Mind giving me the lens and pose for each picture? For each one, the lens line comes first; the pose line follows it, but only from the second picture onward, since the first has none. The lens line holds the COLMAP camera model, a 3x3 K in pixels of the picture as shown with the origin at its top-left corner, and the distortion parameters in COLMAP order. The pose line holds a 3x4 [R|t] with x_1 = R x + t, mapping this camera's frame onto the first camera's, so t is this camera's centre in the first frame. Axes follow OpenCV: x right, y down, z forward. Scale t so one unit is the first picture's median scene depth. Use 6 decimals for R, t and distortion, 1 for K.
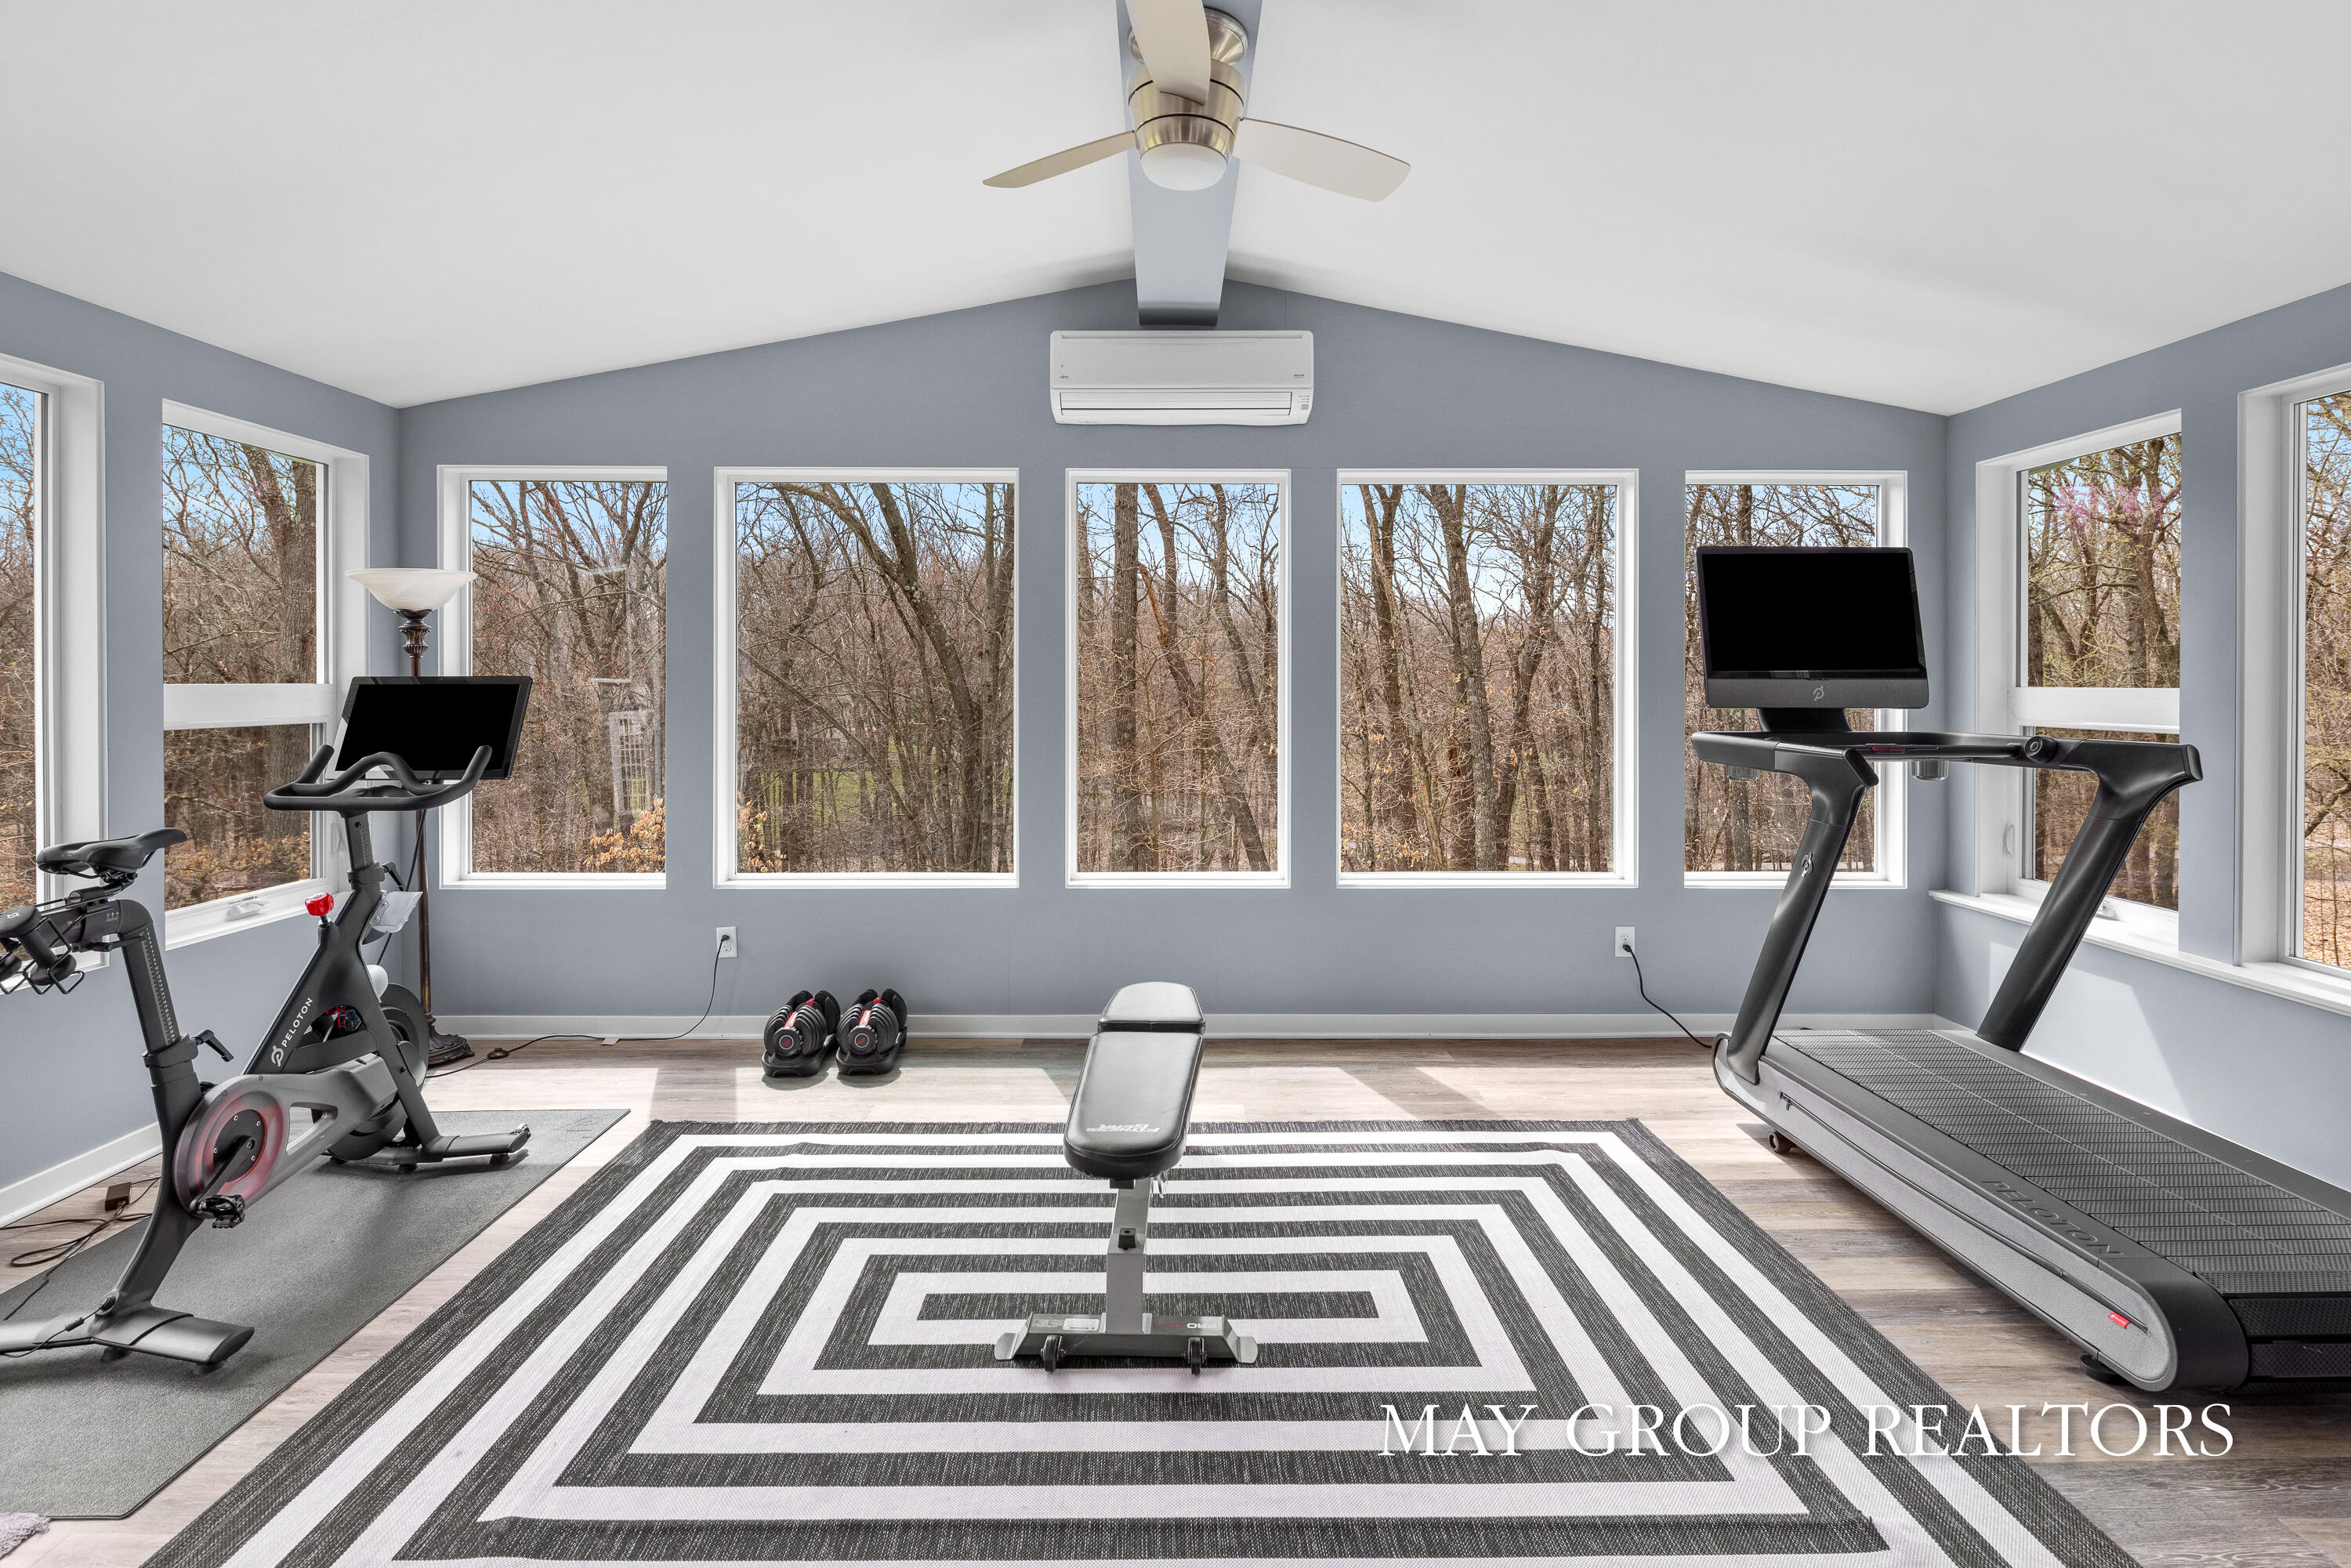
lens RADIAL K [[1139.0, 0, 1177.5], [0, 1139.0, 686.0], [0, 0, 1]] dist [0.001847, 0.000168]
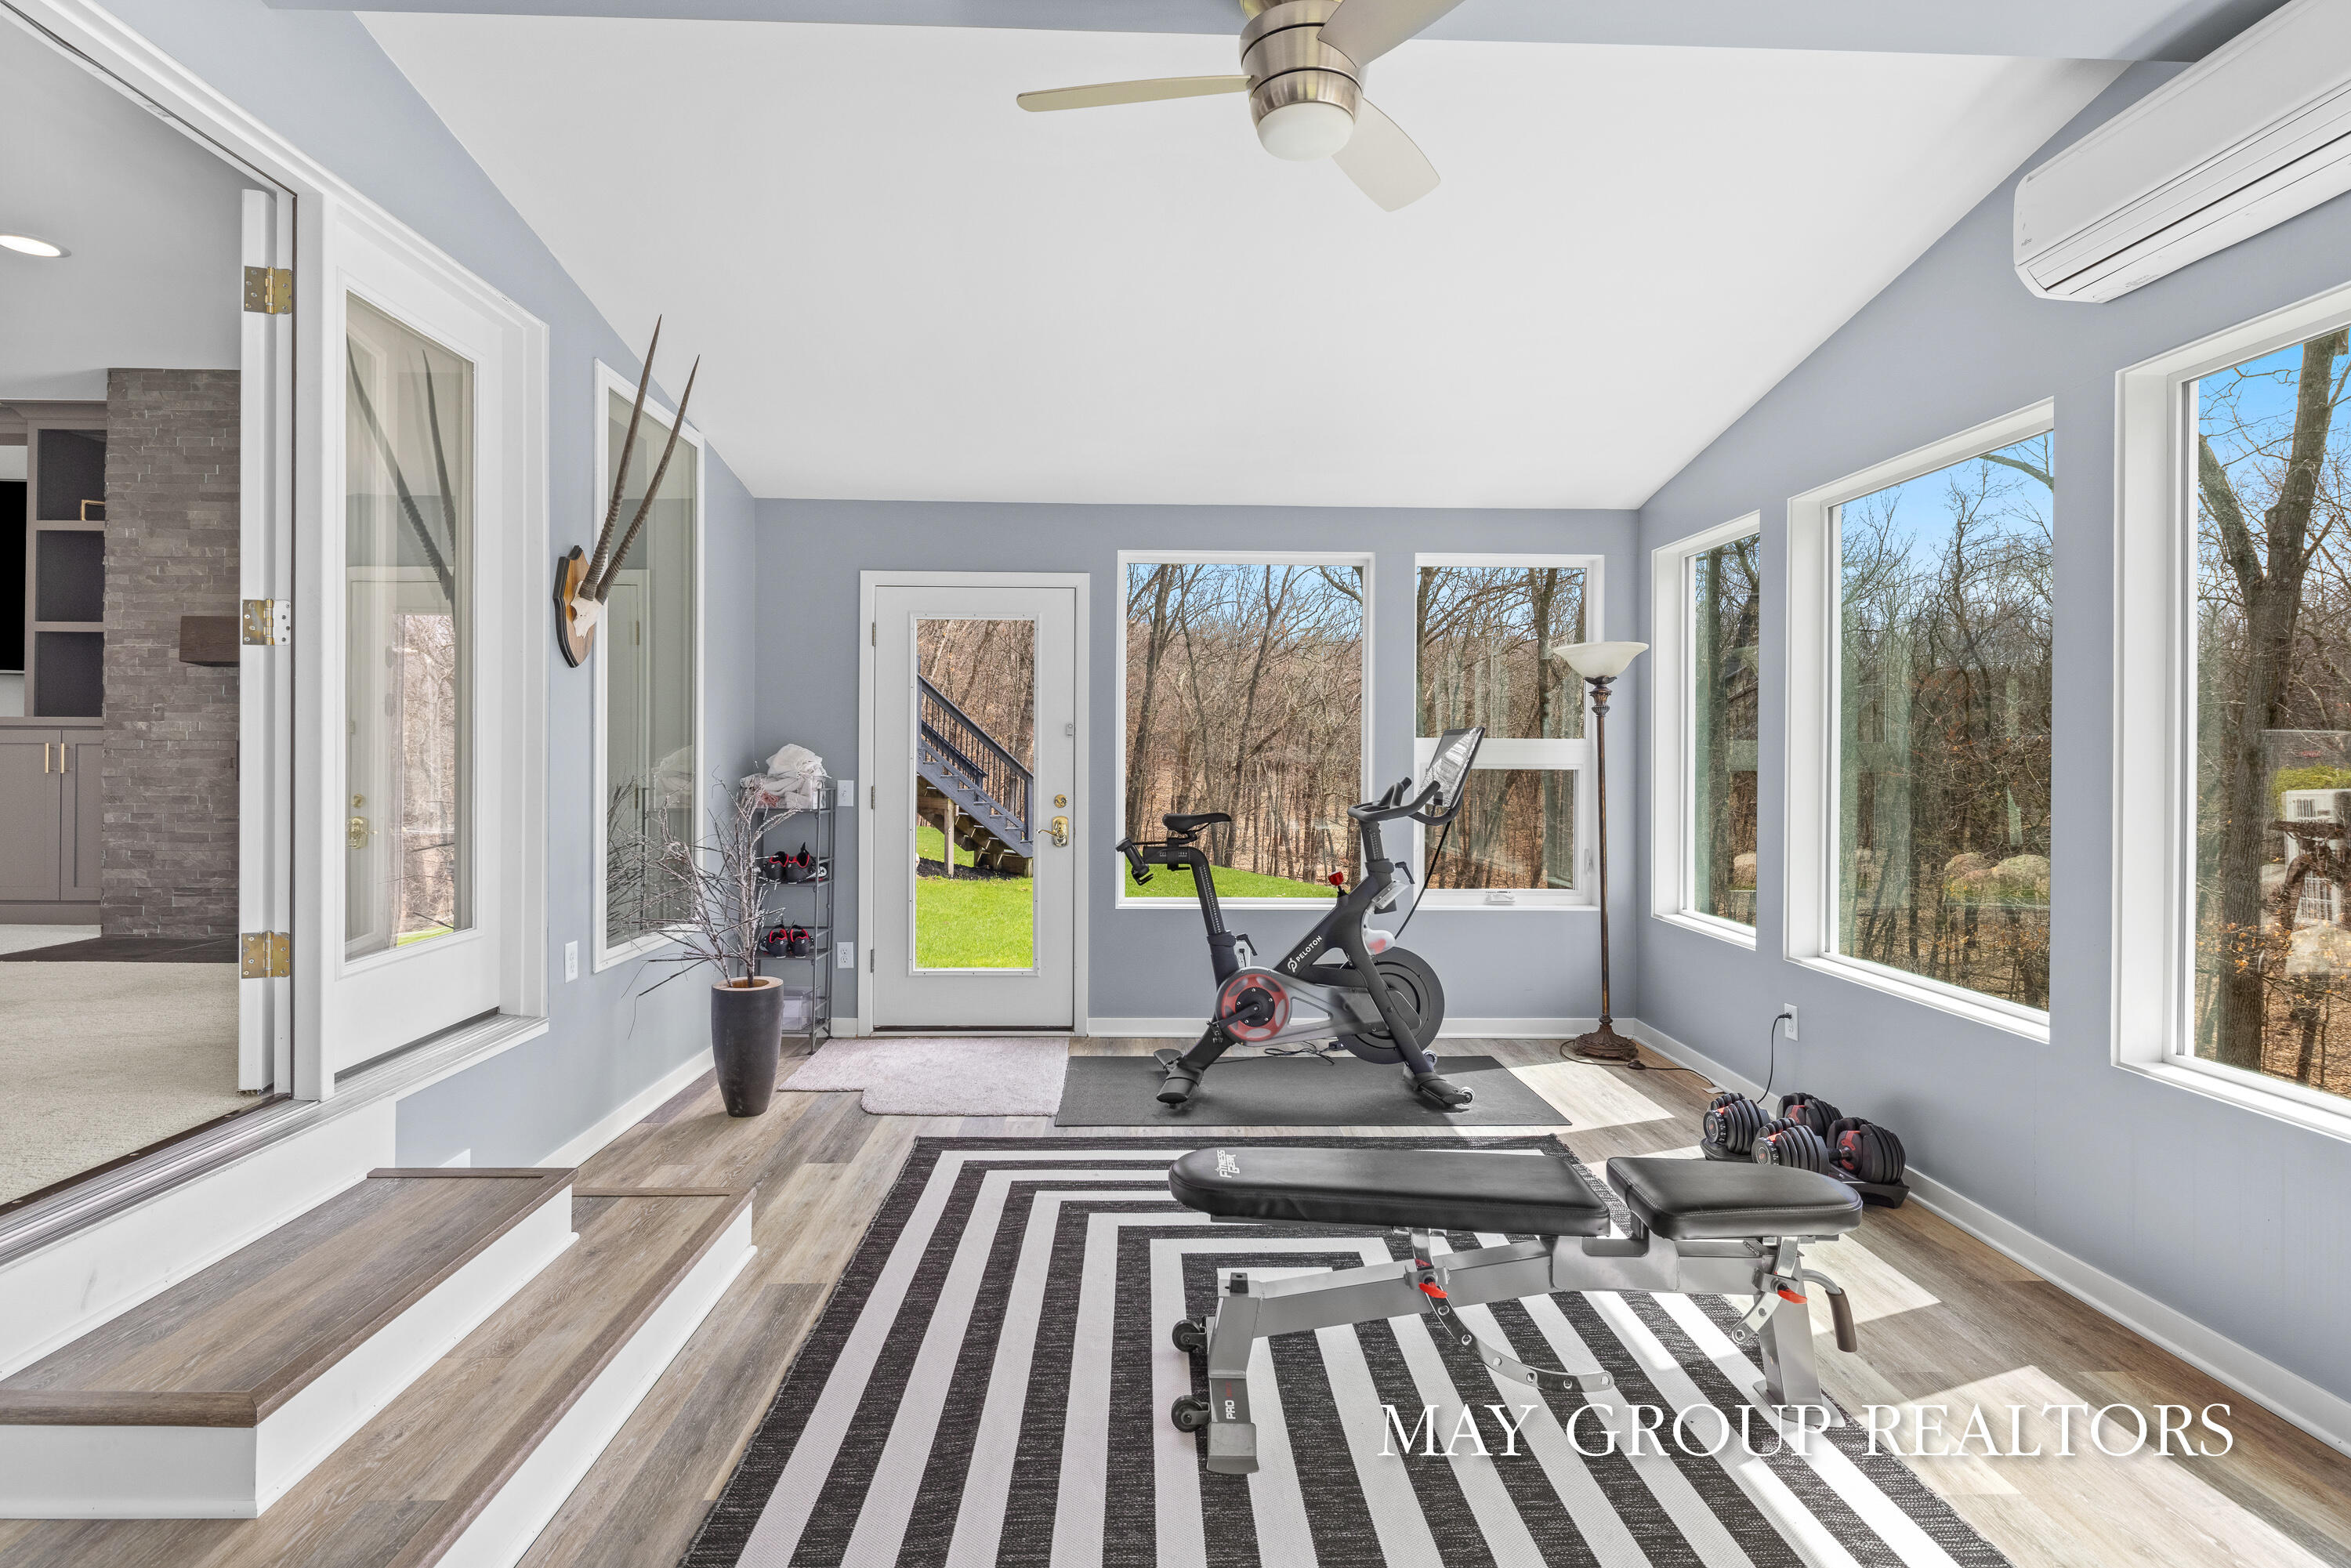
lens RADIAL K [[1131.9, 0, 1172.6], [0, 1131.9, 749.4], [0, 0, 1]] dist [0.001229, 0.000078]
pose [[0.021537, 0.000612, -0.999768, 0.974591], [-0.009471, 0.999955, 0.000408, 0.027104], [0.999723, 0.009460, 0.021541, 0.967372]]
